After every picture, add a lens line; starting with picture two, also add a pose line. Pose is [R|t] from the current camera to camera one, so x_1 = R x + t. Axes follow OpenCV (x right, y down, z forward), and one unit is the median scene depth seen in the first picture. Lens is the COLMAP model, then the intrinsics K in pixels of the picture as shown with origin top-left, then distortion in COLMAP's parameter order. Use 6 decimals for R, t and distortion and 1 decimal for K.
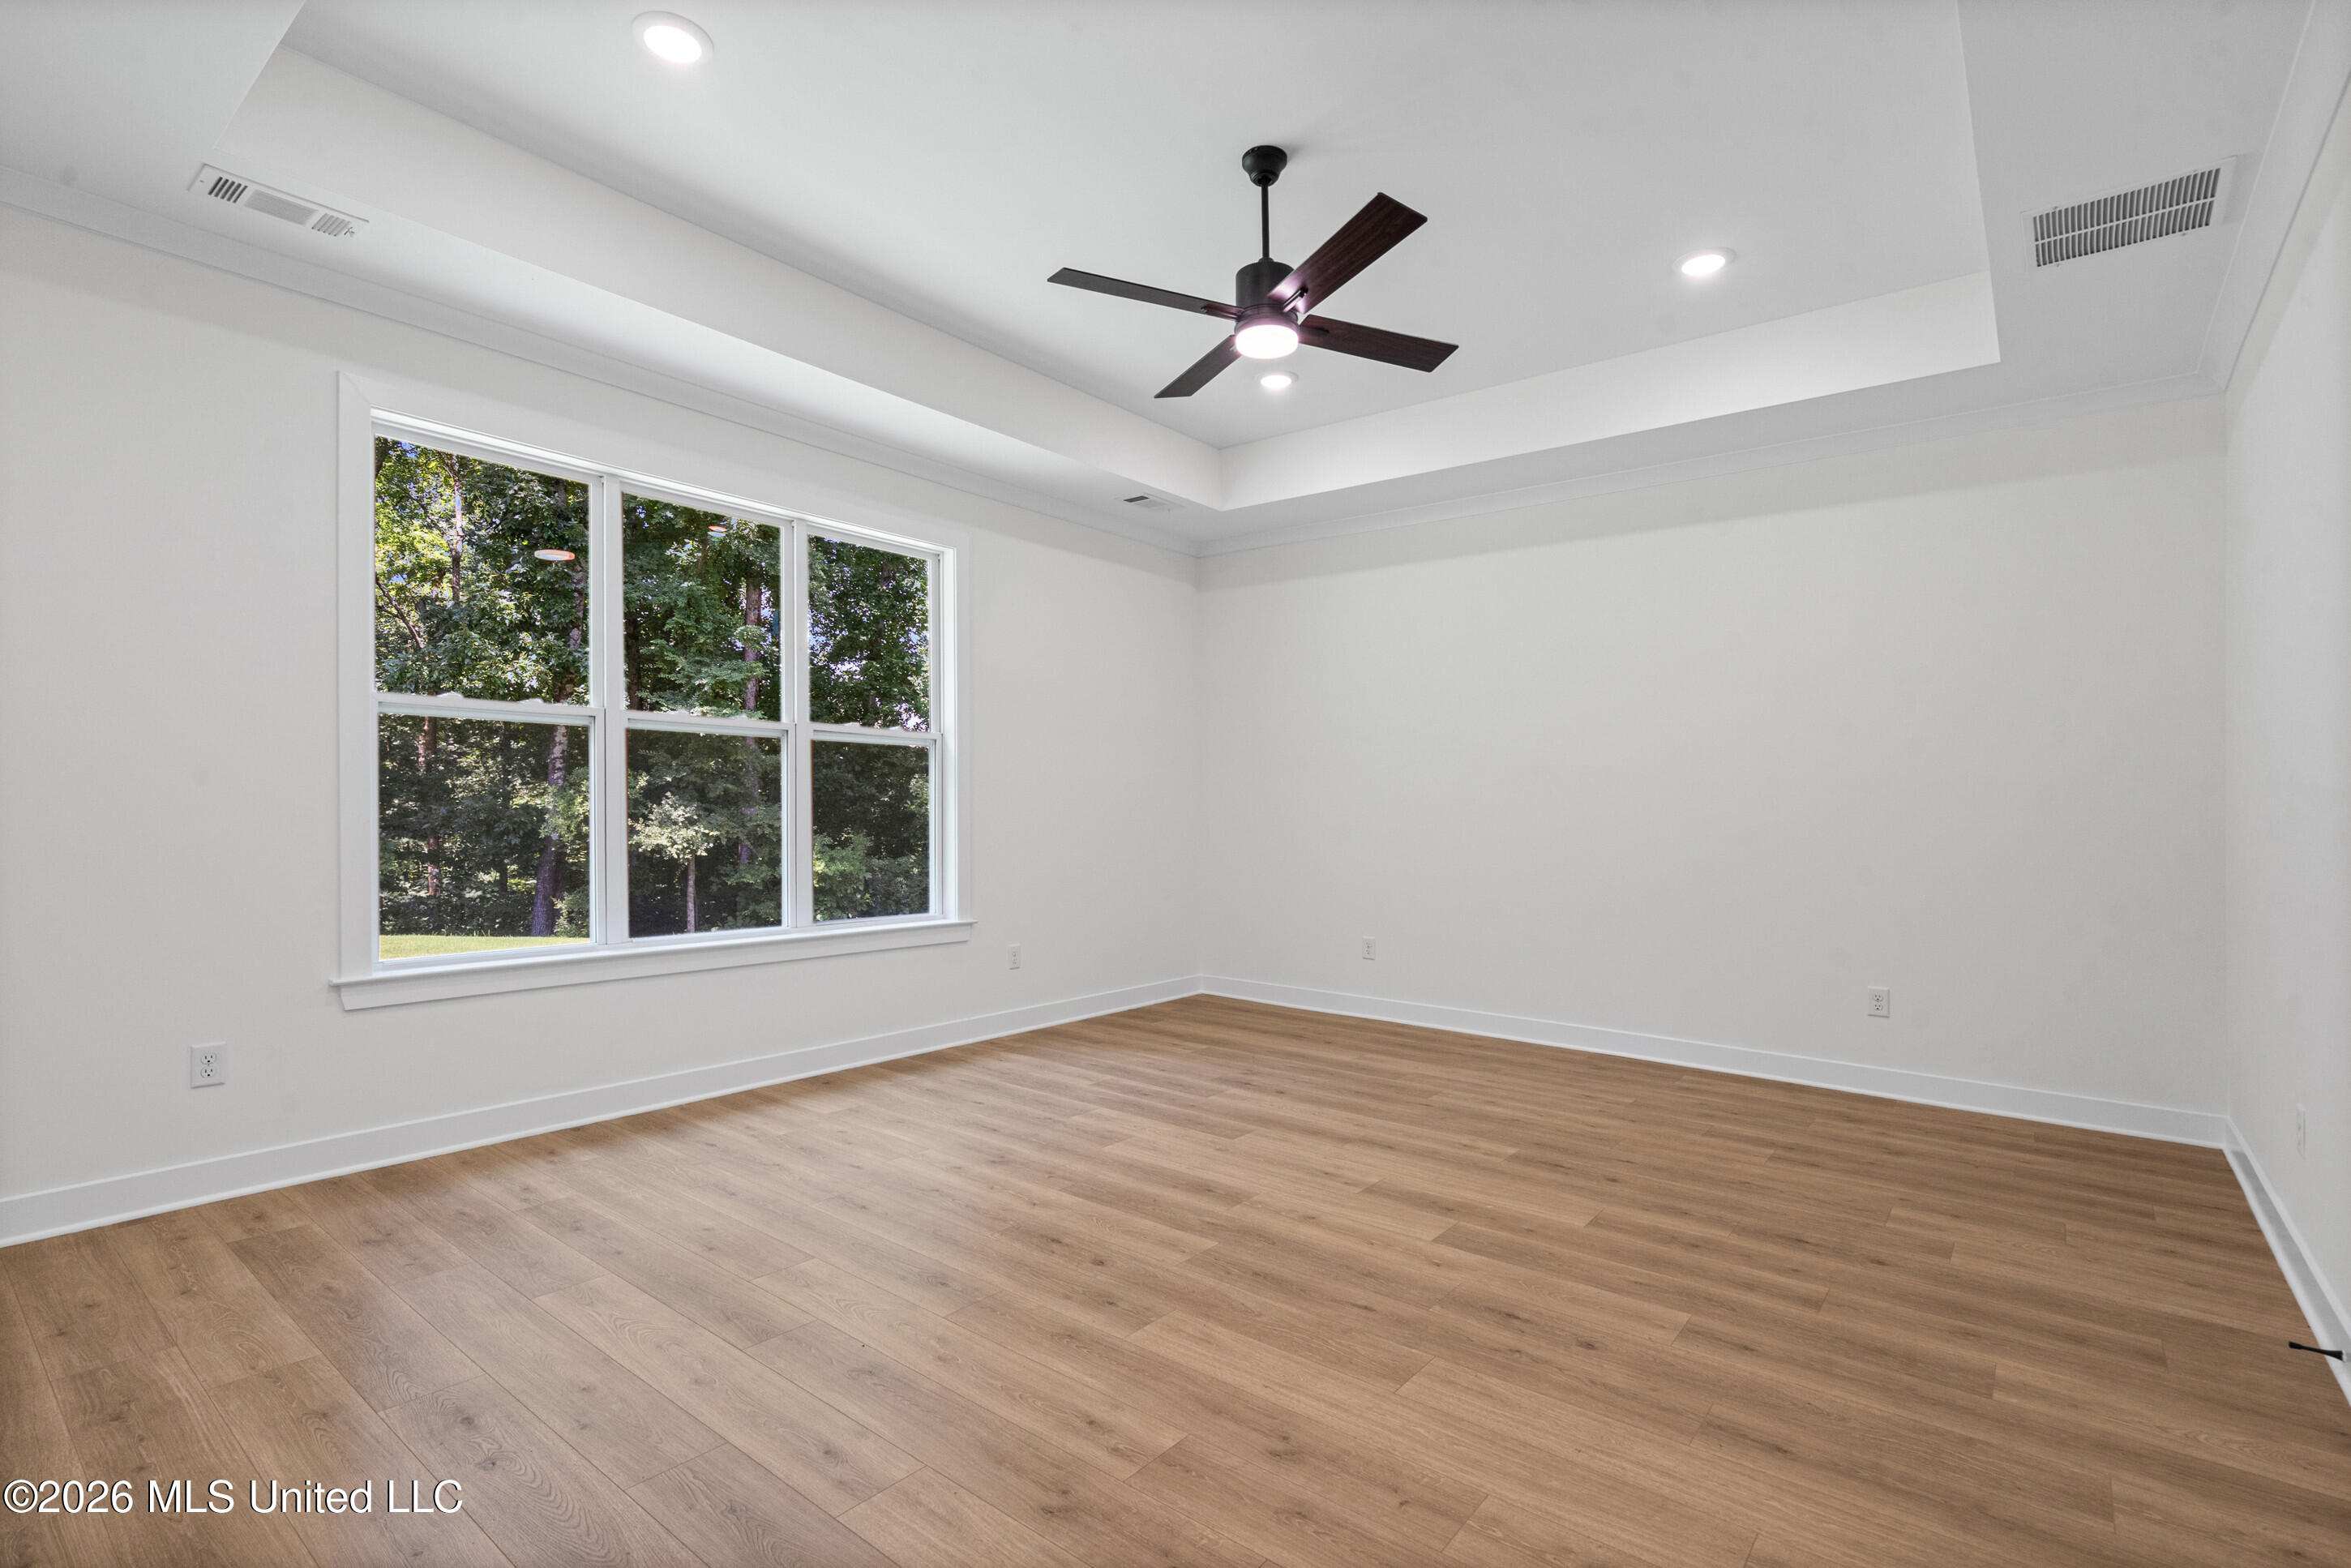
lens RADIAL K [[1087.9, 0, 1175.5], [0, 1087.9, 784.0], [0, 0, 1]] dist [0.002237, 0.000200]
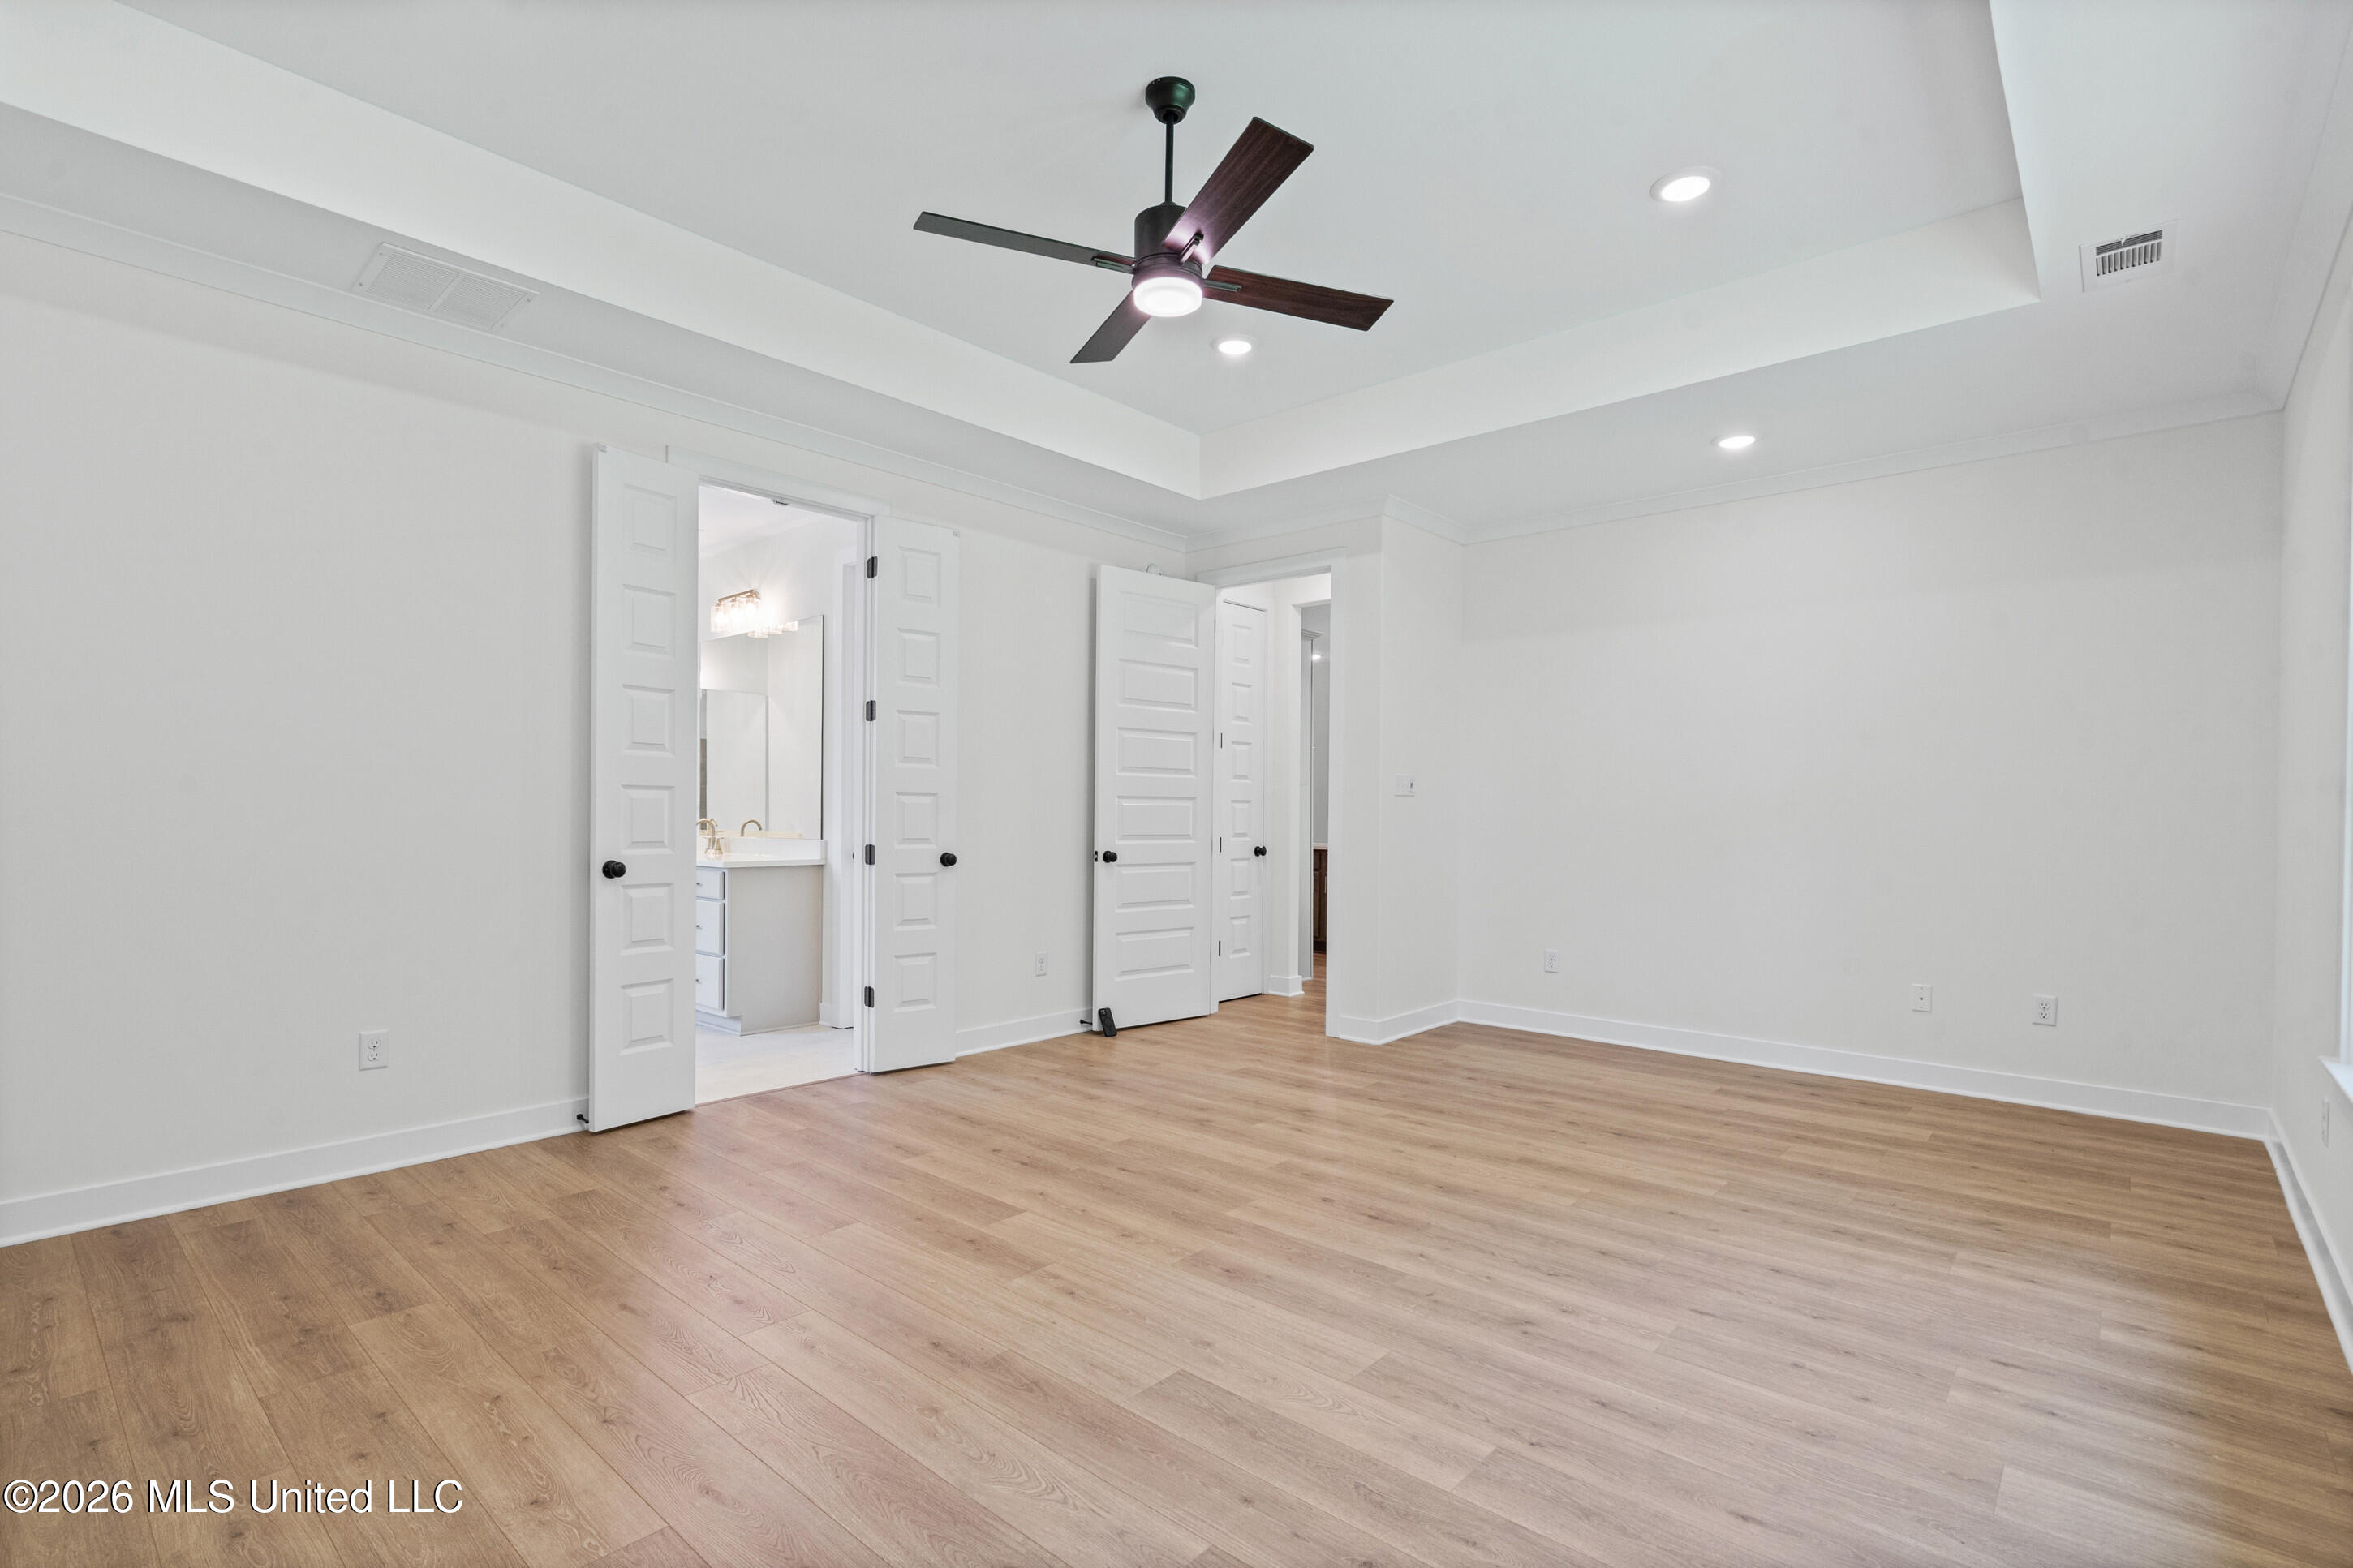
lens RADIAL K [[1088.7, 0, 1176.5], [0, 1088.7, 784.0], [0, 0, 1]] dist [0.002237, 0.000200]
pose [[-0.998460, -0.020760, 0.051439, 0.038058], [-0.023020, 0.998778, -0.043736, 0.038273], [-0.050468, -0.044853, -0.997718, 2.021548]]
